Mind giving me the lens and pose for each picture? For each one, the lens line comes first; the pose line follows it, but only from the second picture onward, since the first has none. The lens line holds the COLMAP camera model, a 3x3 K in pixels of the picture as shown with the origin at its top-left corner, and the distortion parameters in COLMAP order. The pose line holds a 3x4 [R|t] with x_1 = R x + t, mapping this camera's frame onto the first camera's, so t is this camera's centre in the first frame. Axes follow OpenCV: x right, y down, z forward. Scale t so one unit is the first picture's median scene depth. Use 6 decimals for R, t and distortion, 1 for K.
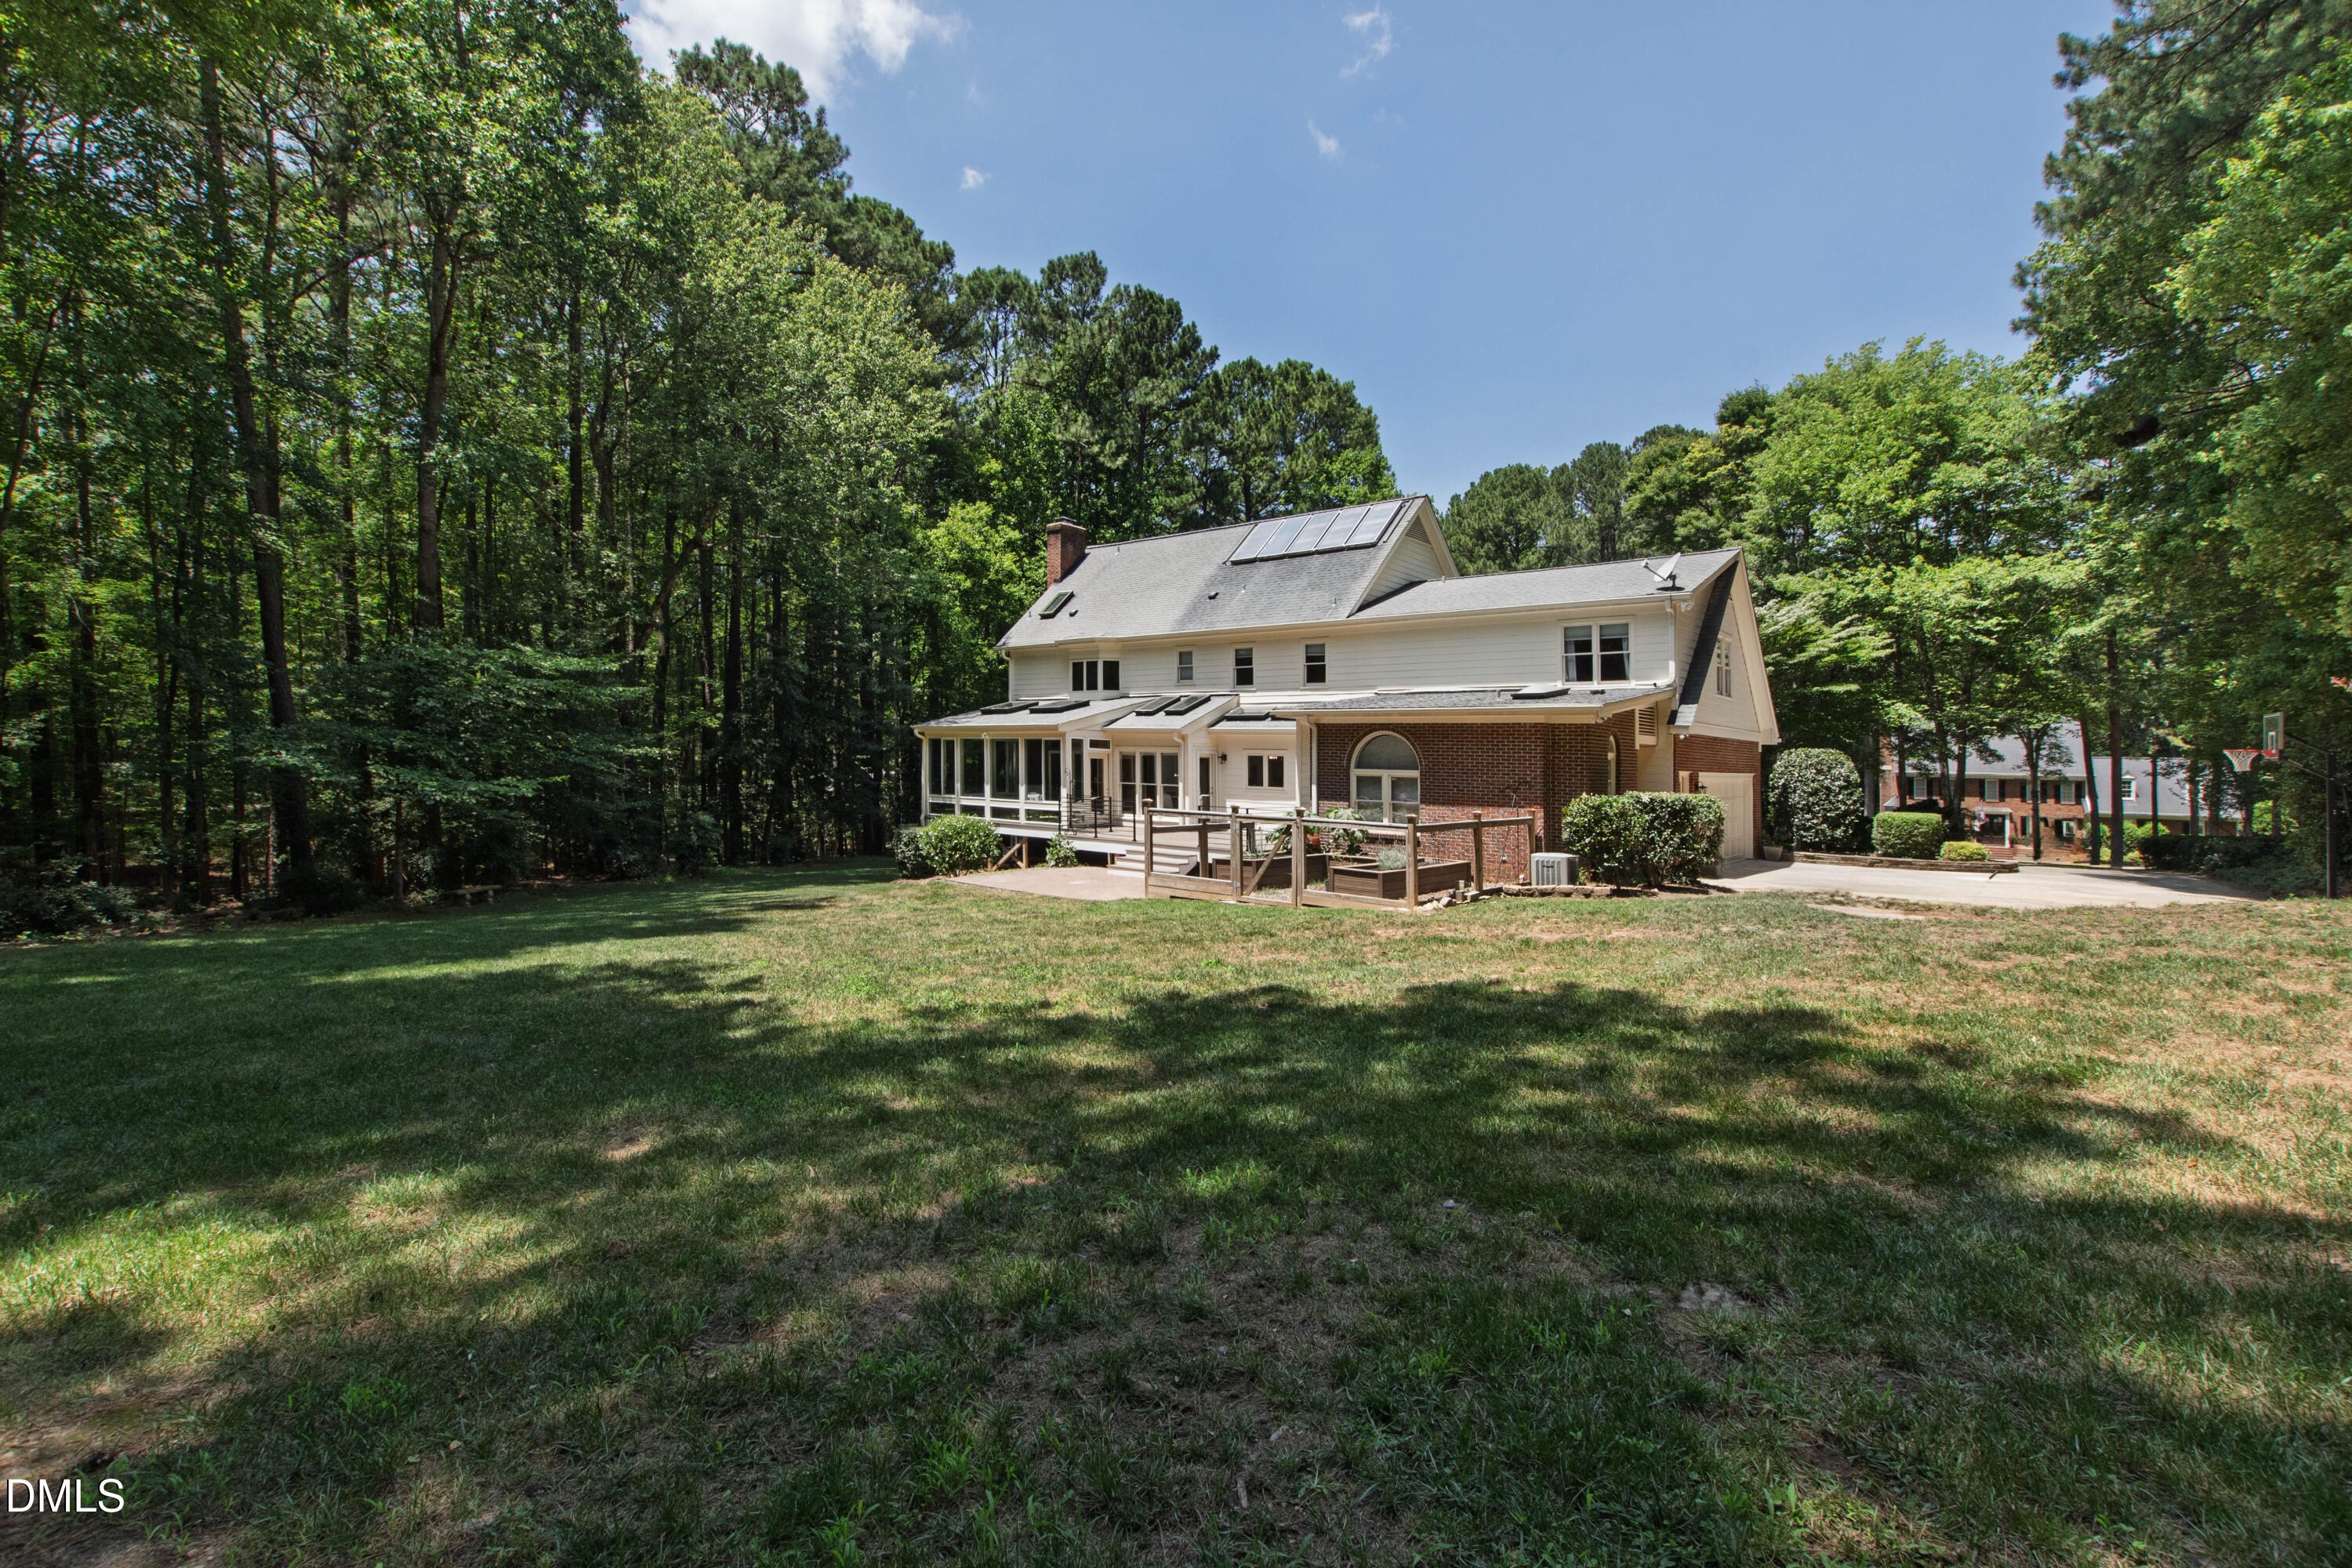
lens RADIAL K [[1047.8, 0, 1125.8], [0, 1047.8, 809.3], [0, 0, 1]] dist [0.004101, -0.000306]
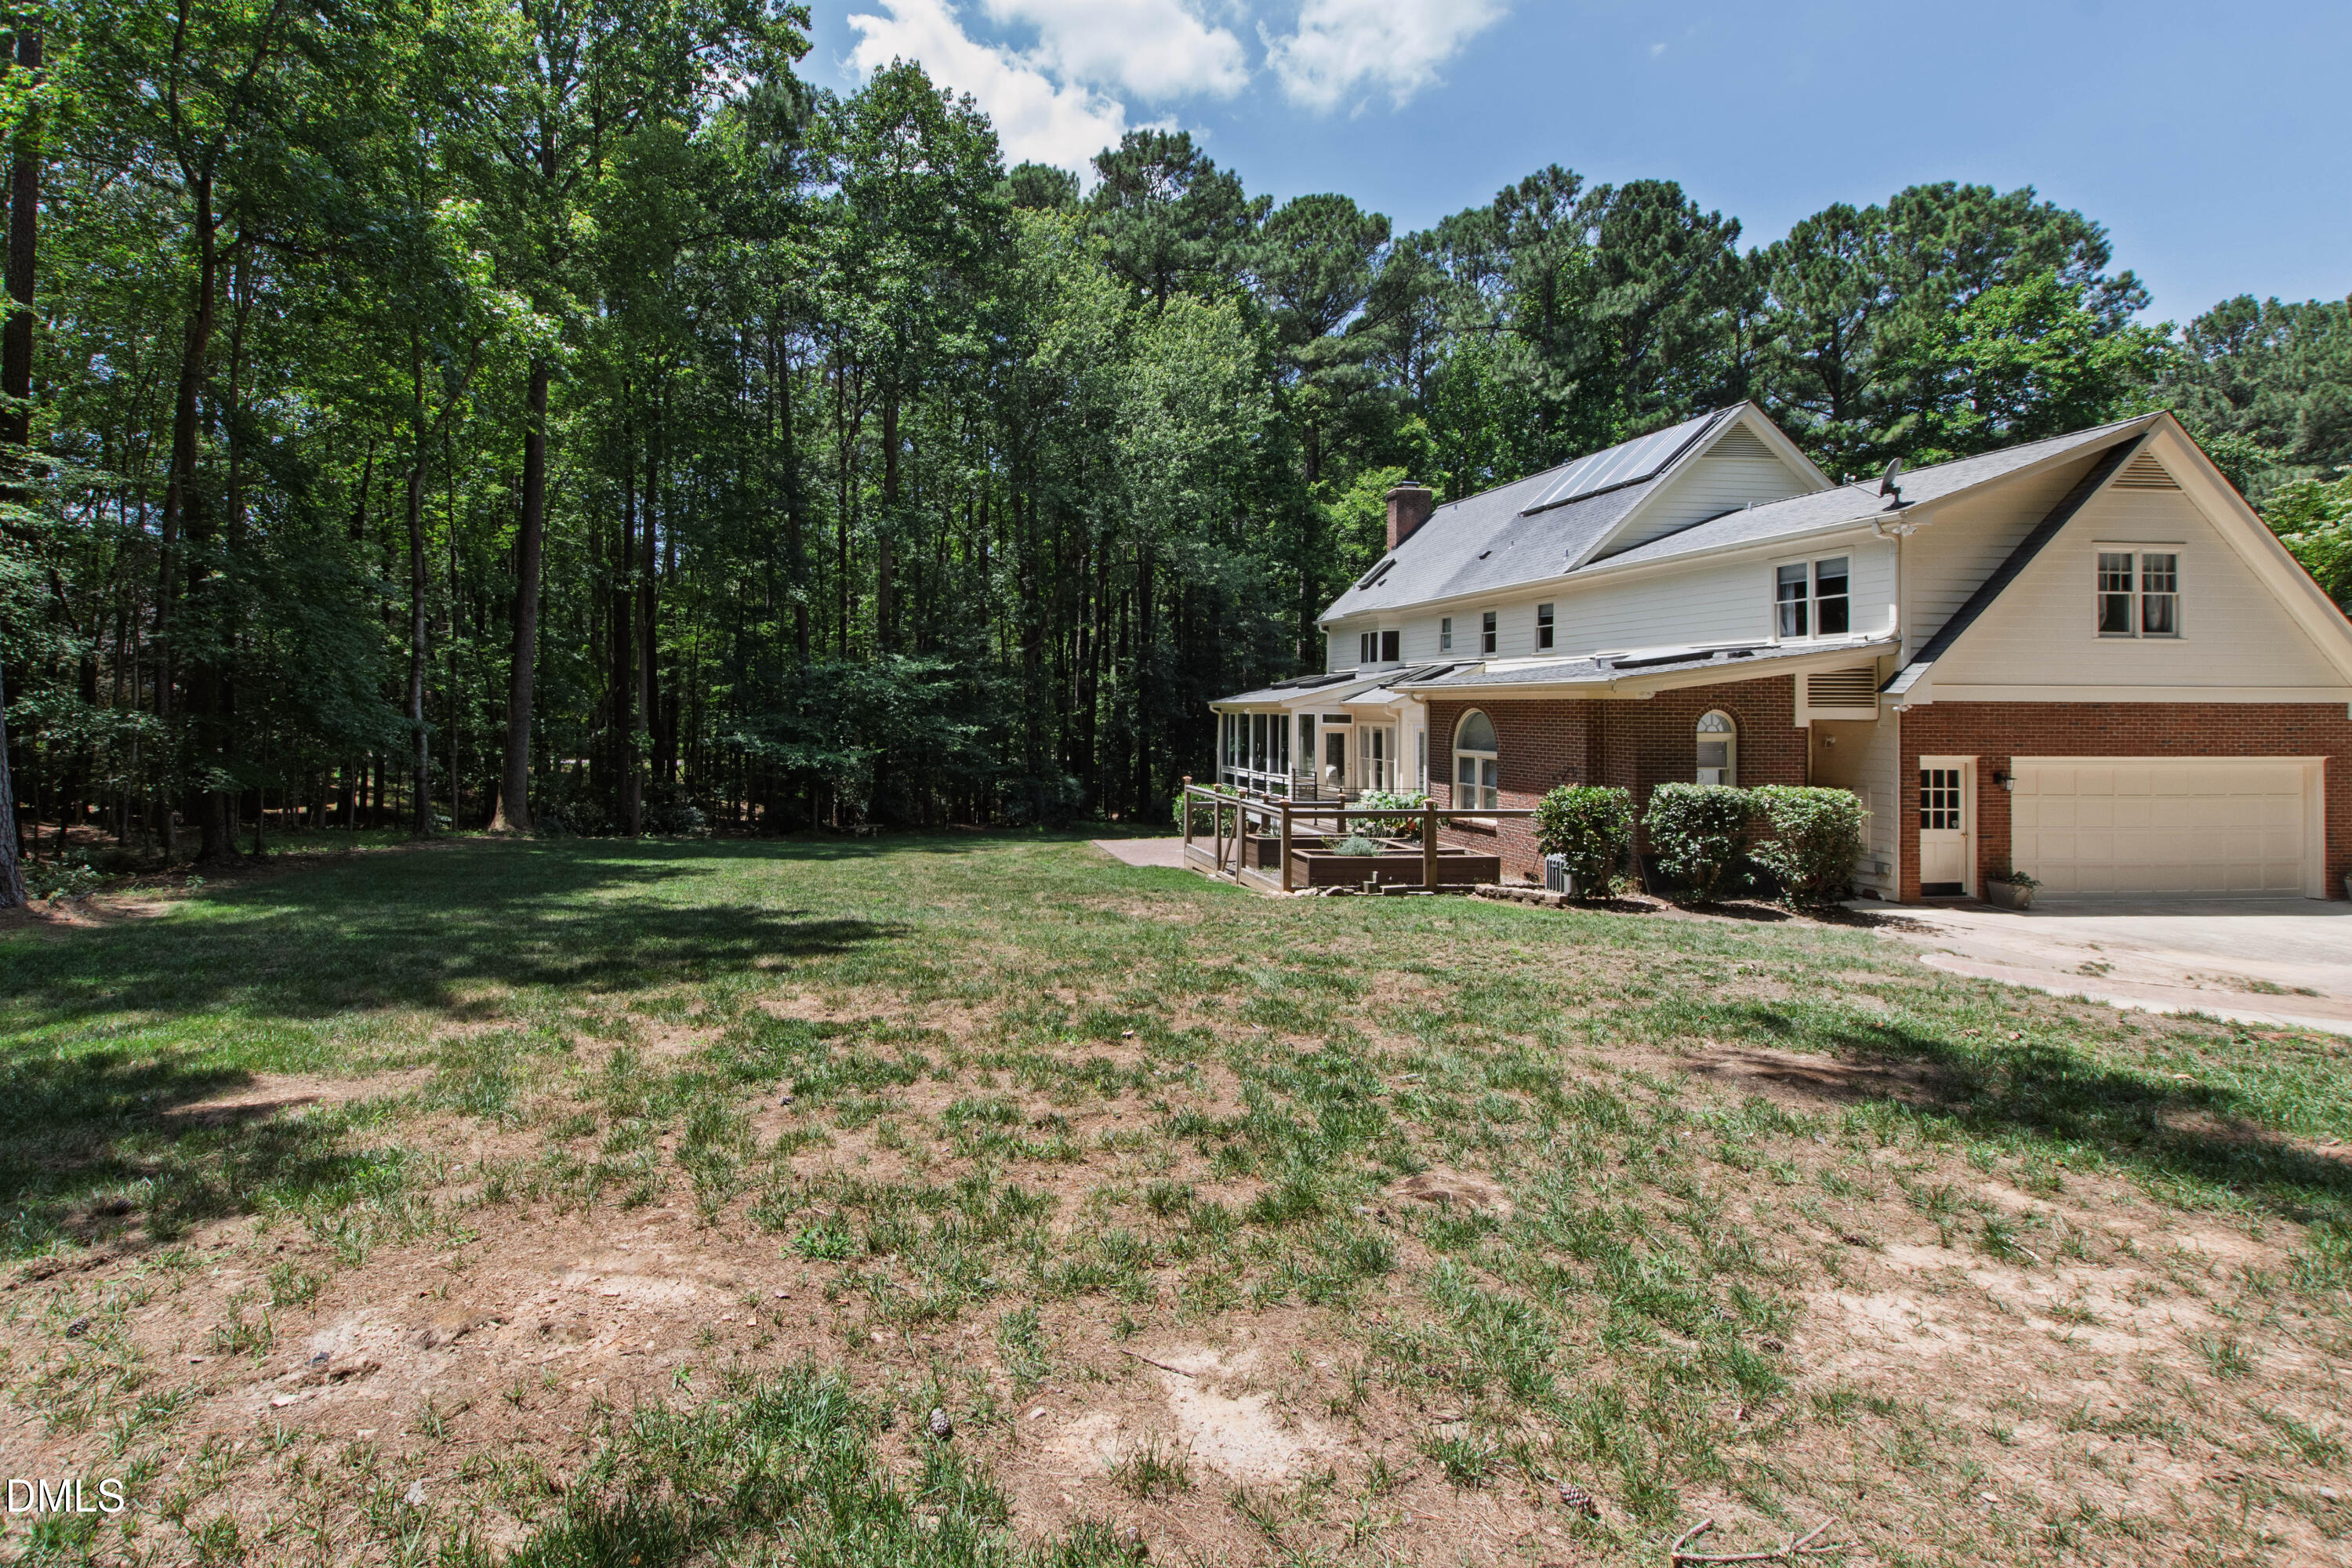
lens RADIAL K [[1047.8, 0, 997.2], [0, 1047.8, 740.7], [0, 0, 1]] dist [0.004101, -0.000306]
pose [[0.741850, 0.001869, -0.670564, 0.398571], [-0.019039, 0.999652, -0.018277, -0.016054], [0.670296, 0.026326, 0.741627, 0.035838]]
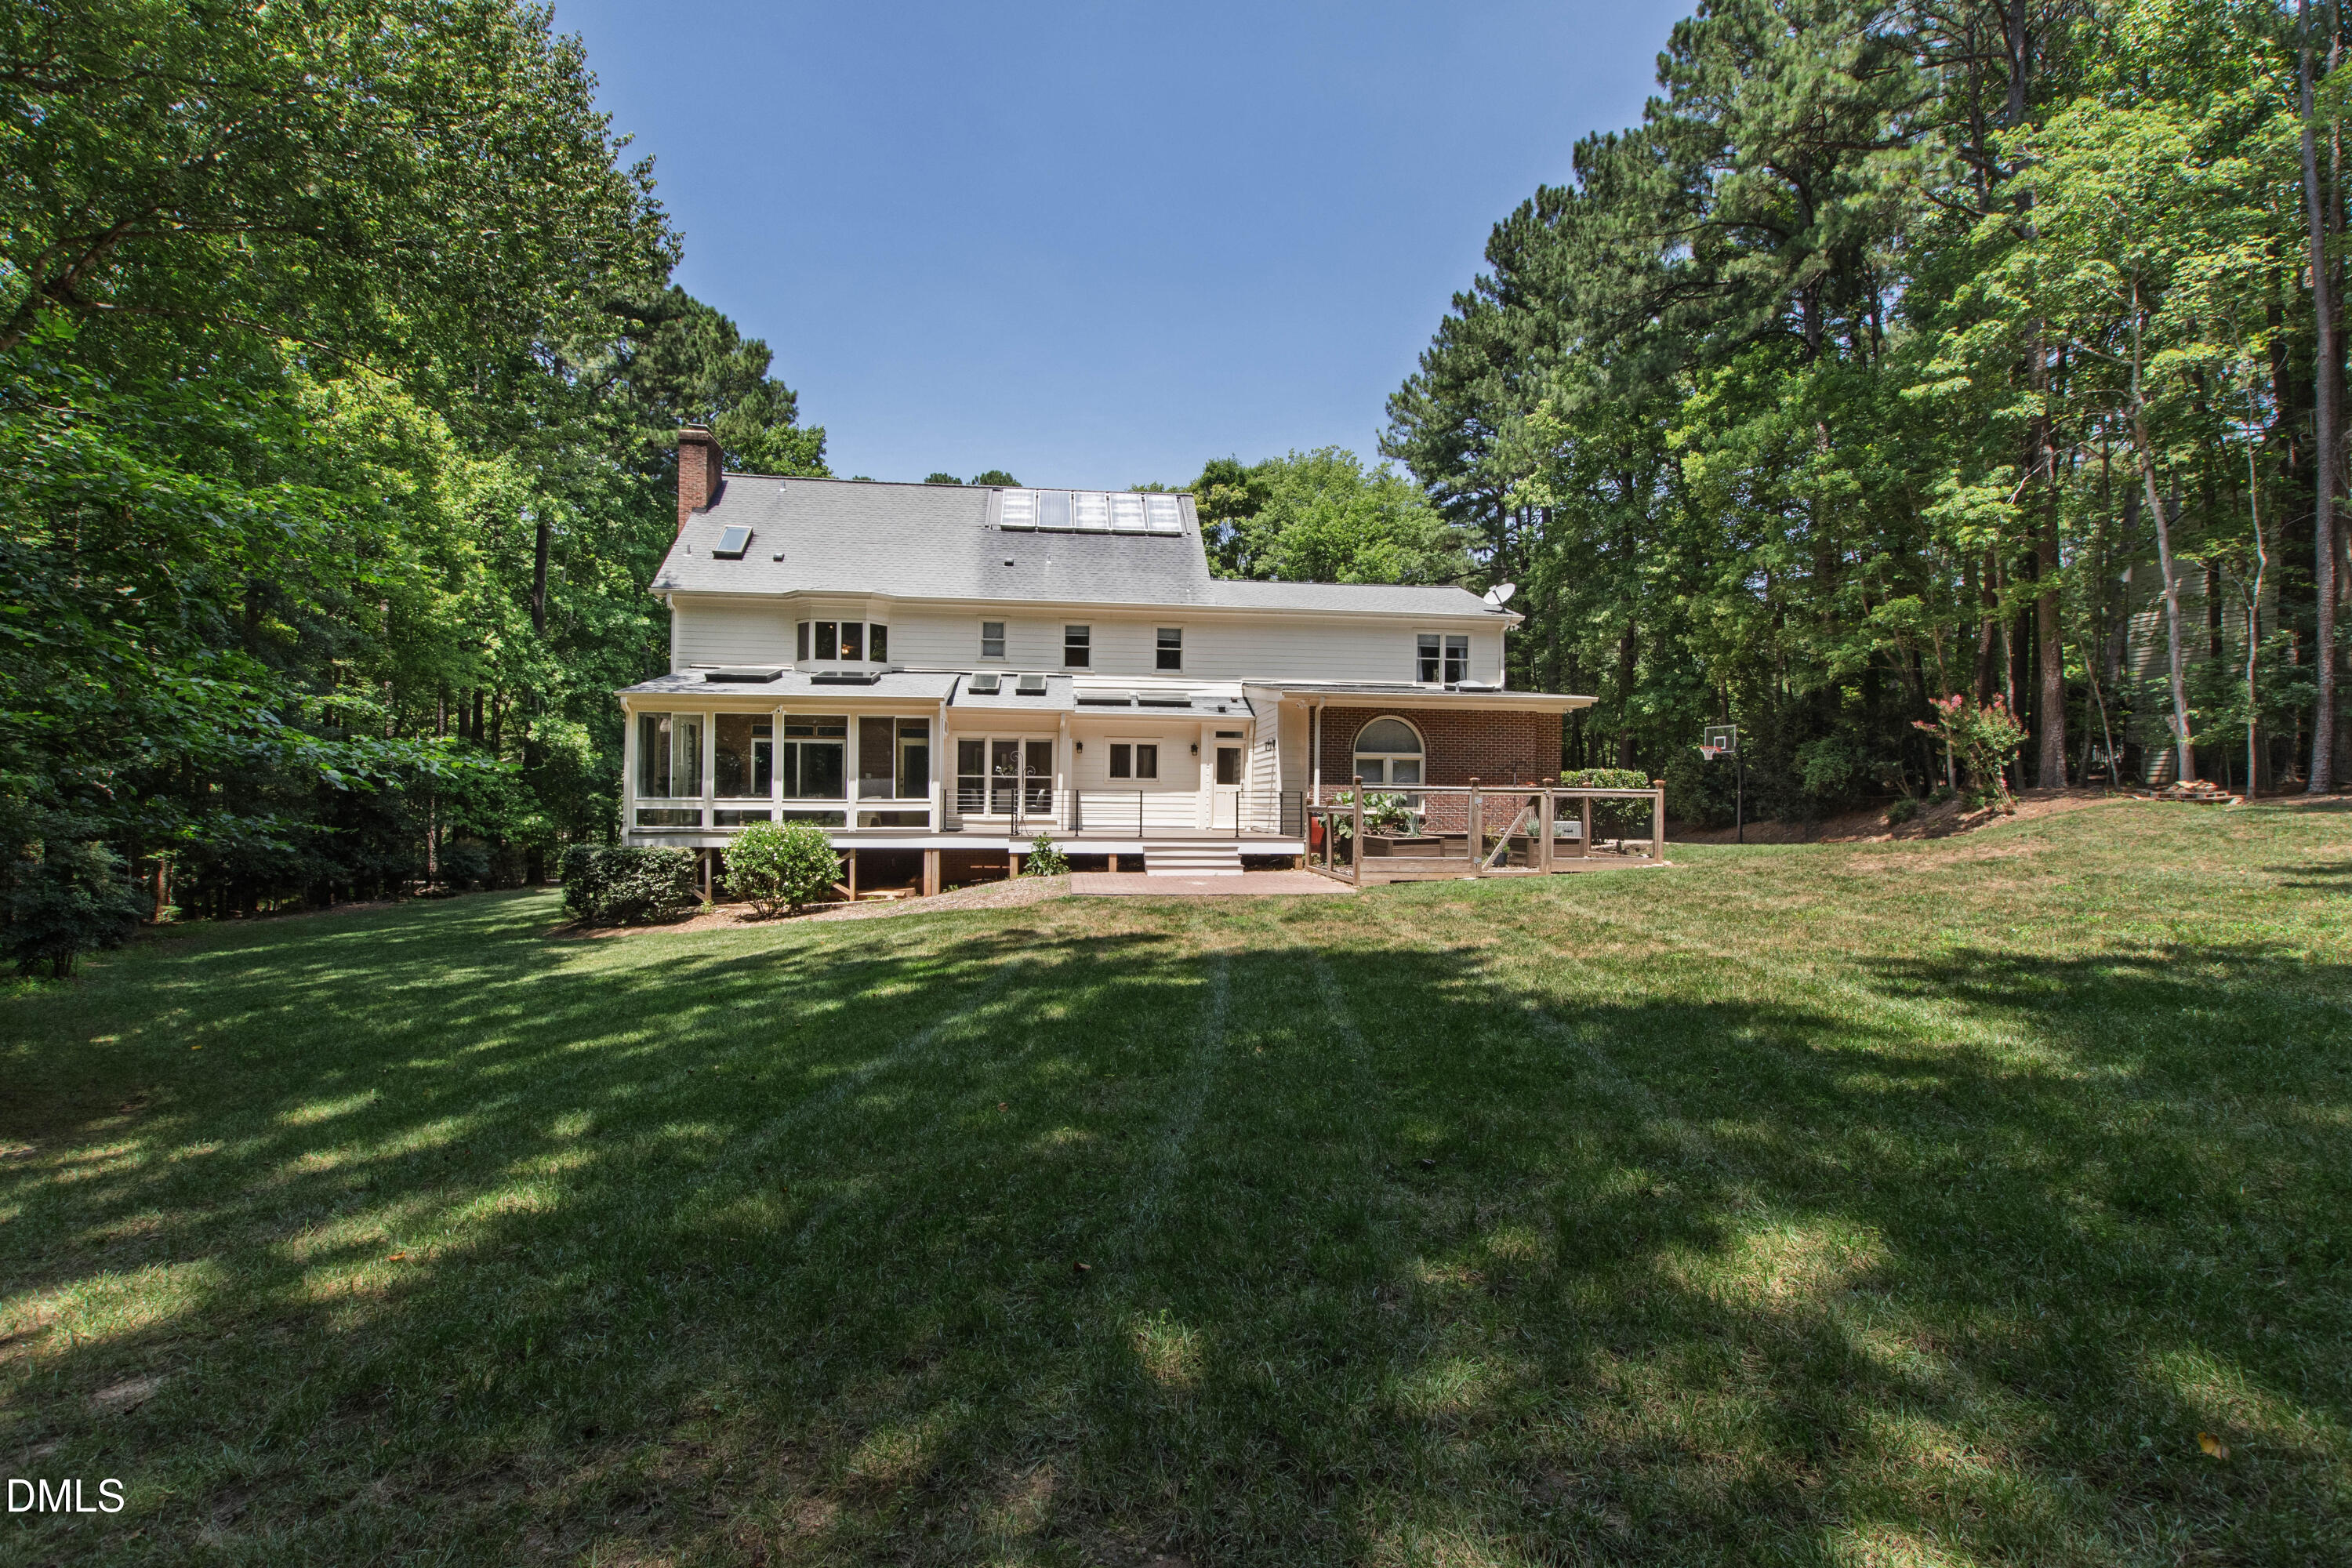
lens RADIAL K [[1047.8, 0, 1177.6], [0, 1047.8, 790.3], [0, 0, 1]] dist [0.004101, -0.000306]
pose [[0.663857, -0.012142, 0.747761, -0.490643], [0.040722, 0.998972, -0.019932, 0.008703], [-0.746750, 0.043683, 0.663668, 0.338471]]
